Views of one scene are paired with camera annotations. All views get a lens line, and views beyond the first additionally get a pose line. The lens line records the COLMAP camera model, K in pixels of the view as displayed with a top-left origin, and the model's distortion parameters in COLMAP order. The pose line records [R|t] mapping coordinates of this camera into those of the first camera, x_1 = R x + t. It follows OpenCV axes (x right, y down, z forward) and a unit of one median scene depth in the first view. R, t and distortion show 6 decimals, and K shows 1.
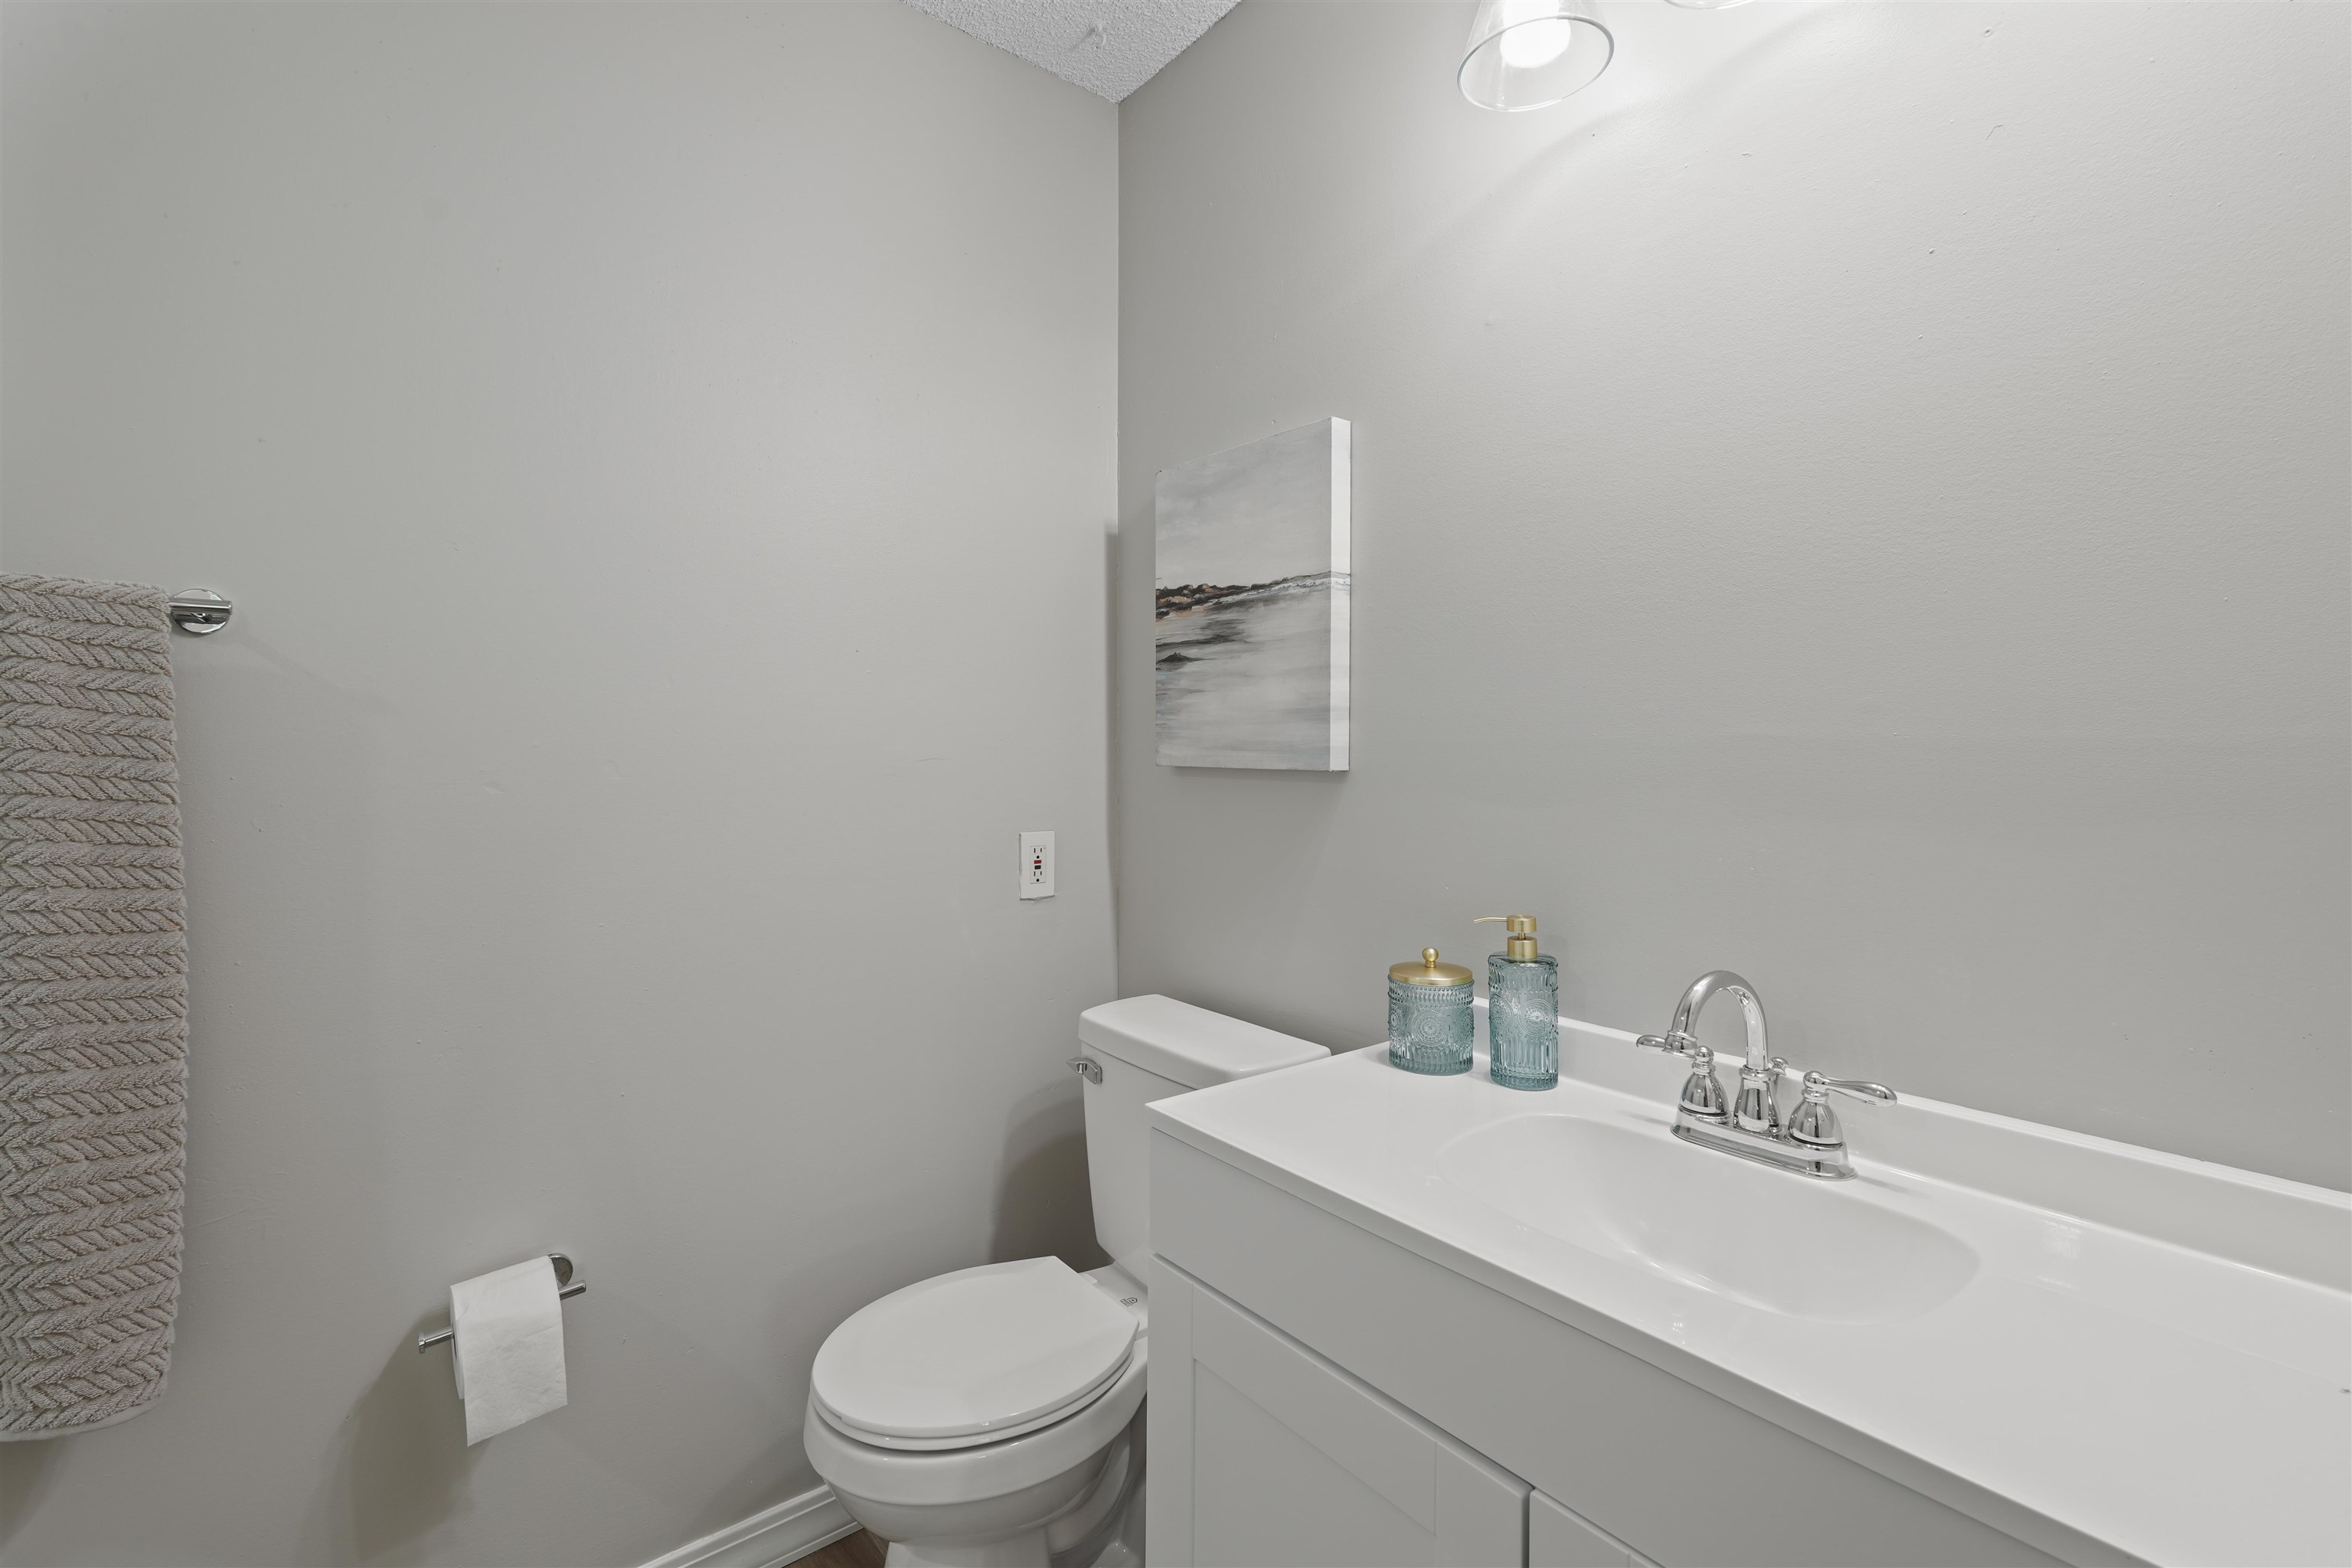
lens RADIAL K [[1029.2, 0, 1173.0], [0, 1029.2, 778.8], [0, 0, 1]] dist [-0.003518, -0.000021]
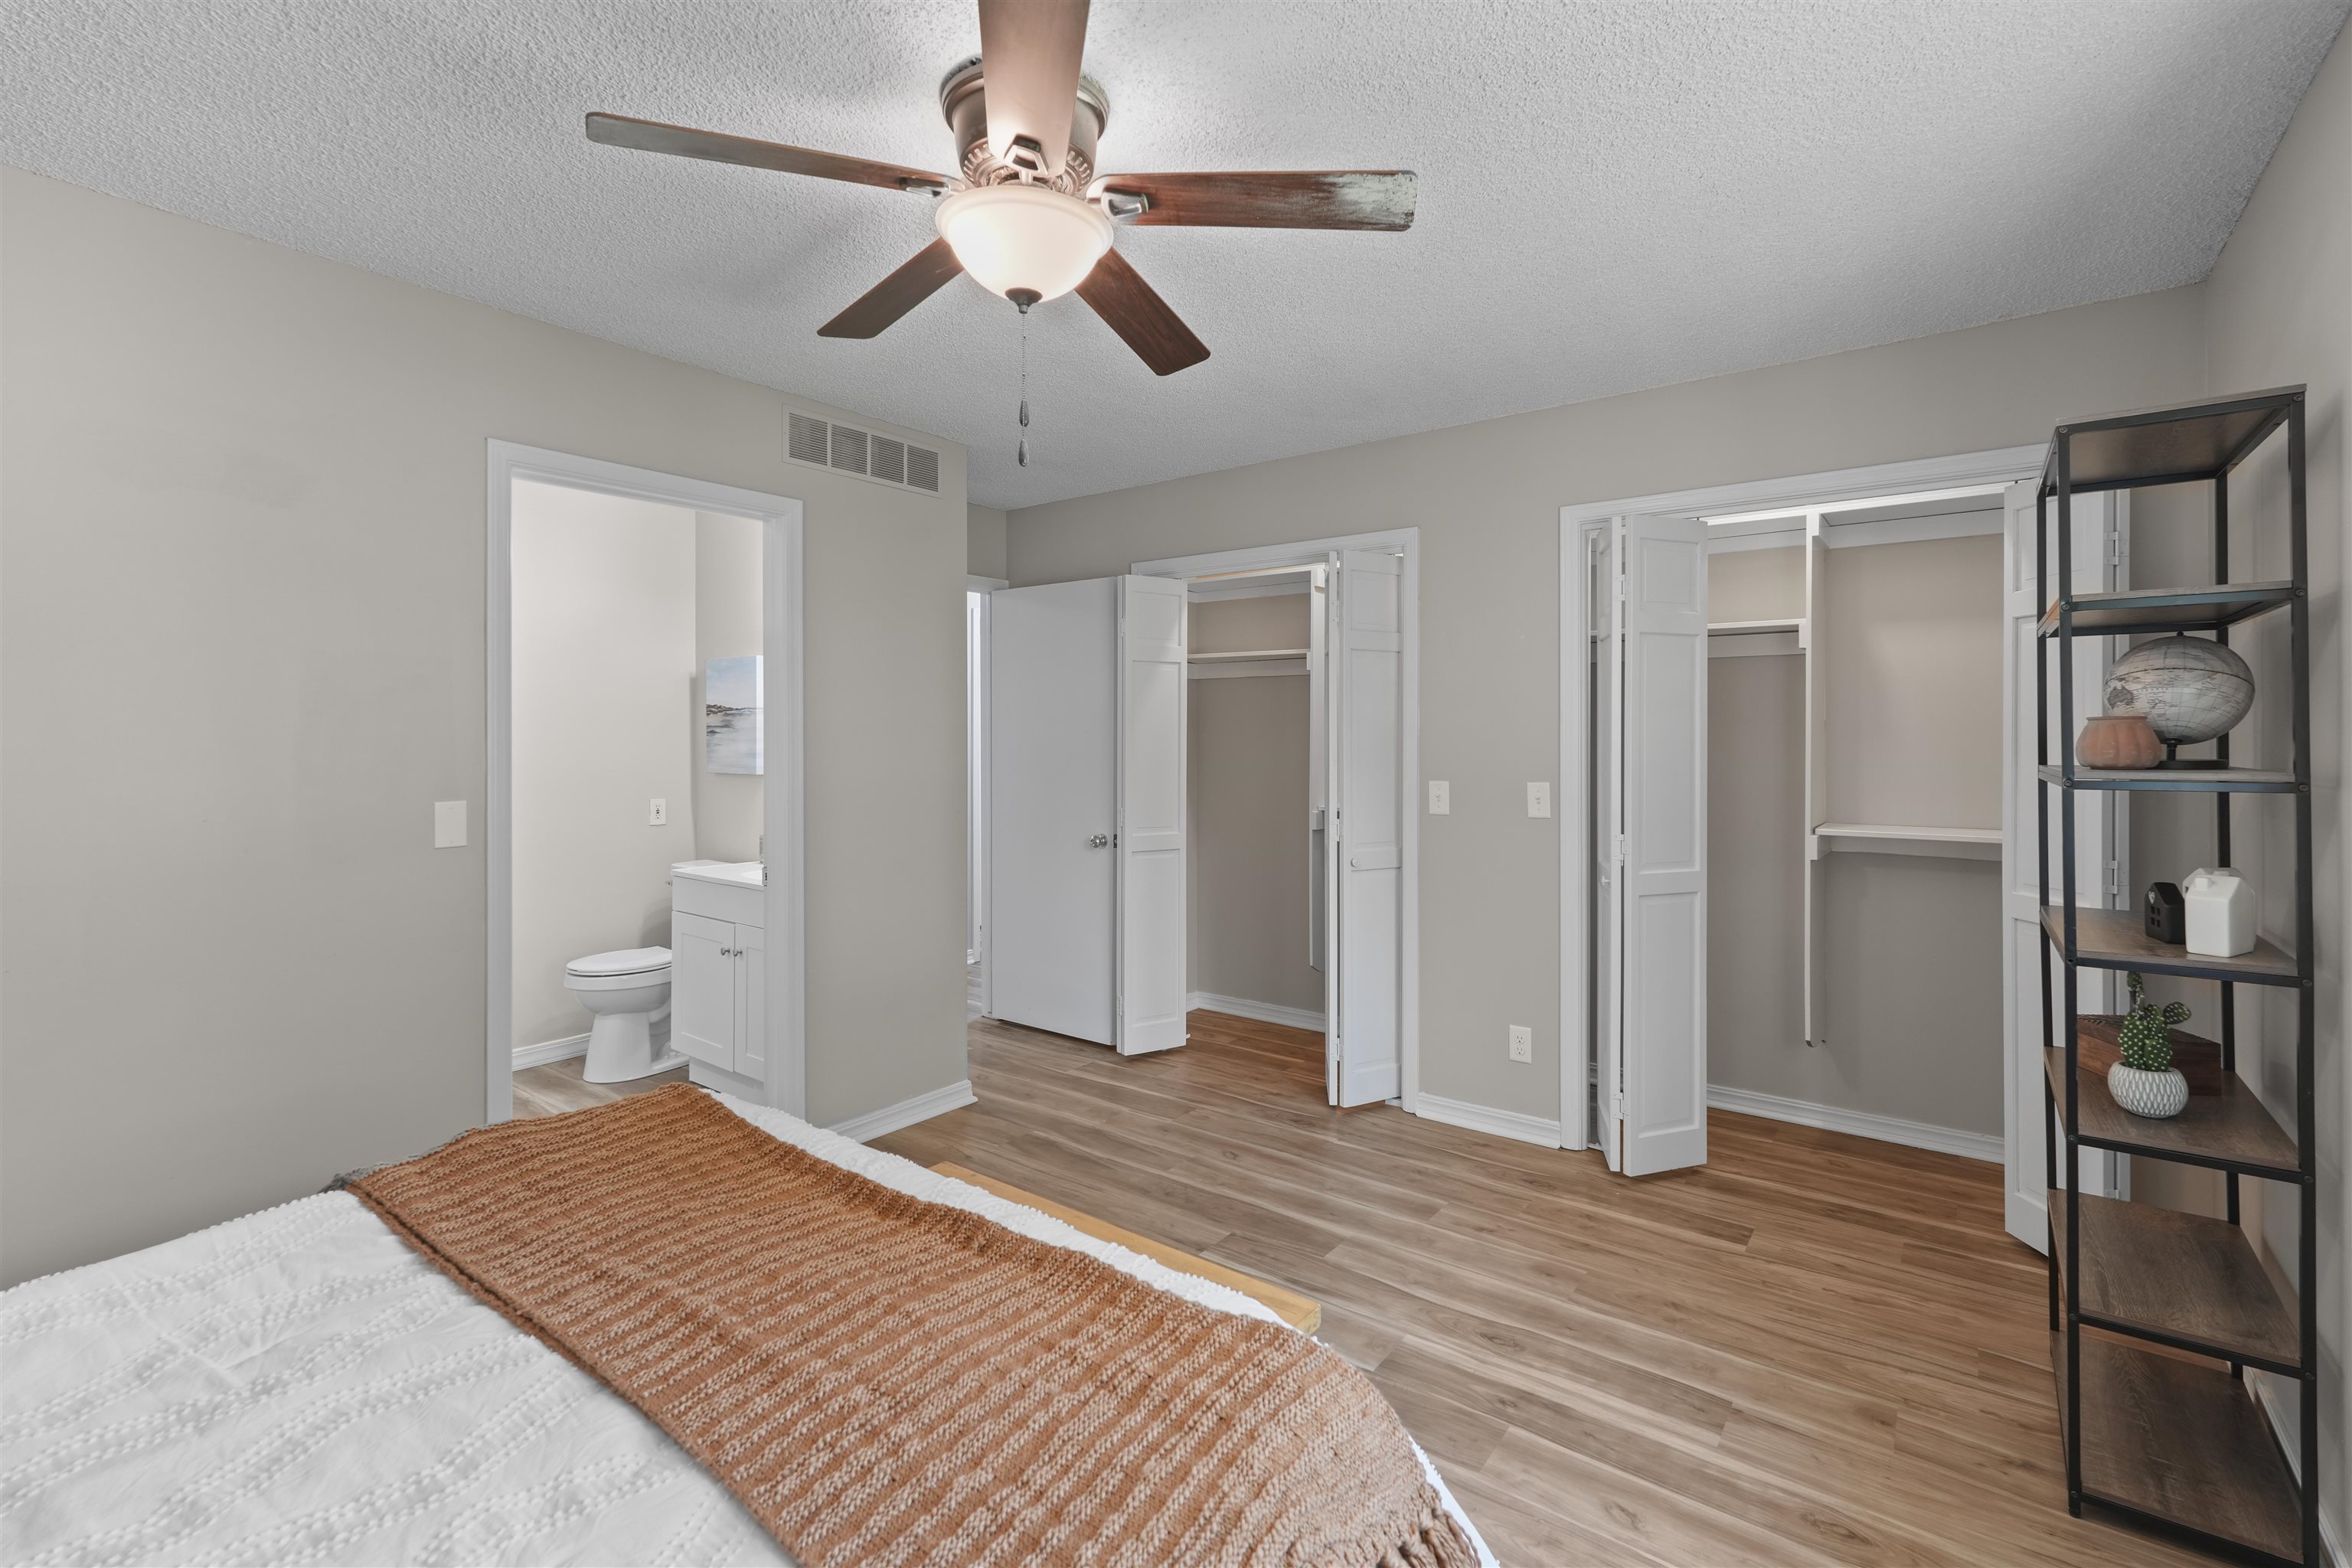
lens RADIAL K [[1029.2, 0, 1176.3], [0, 1029.2, 777.8], [0, 0, 1]] dist [-0.003518, -0.000021]
pose [[0.971909, -0.018960, 0.234590, 0.559325], [0.015698, 0.999752, 0.015767, -0.023365], [-0.234831, -0.011642, 0.971967, -1.919777]]
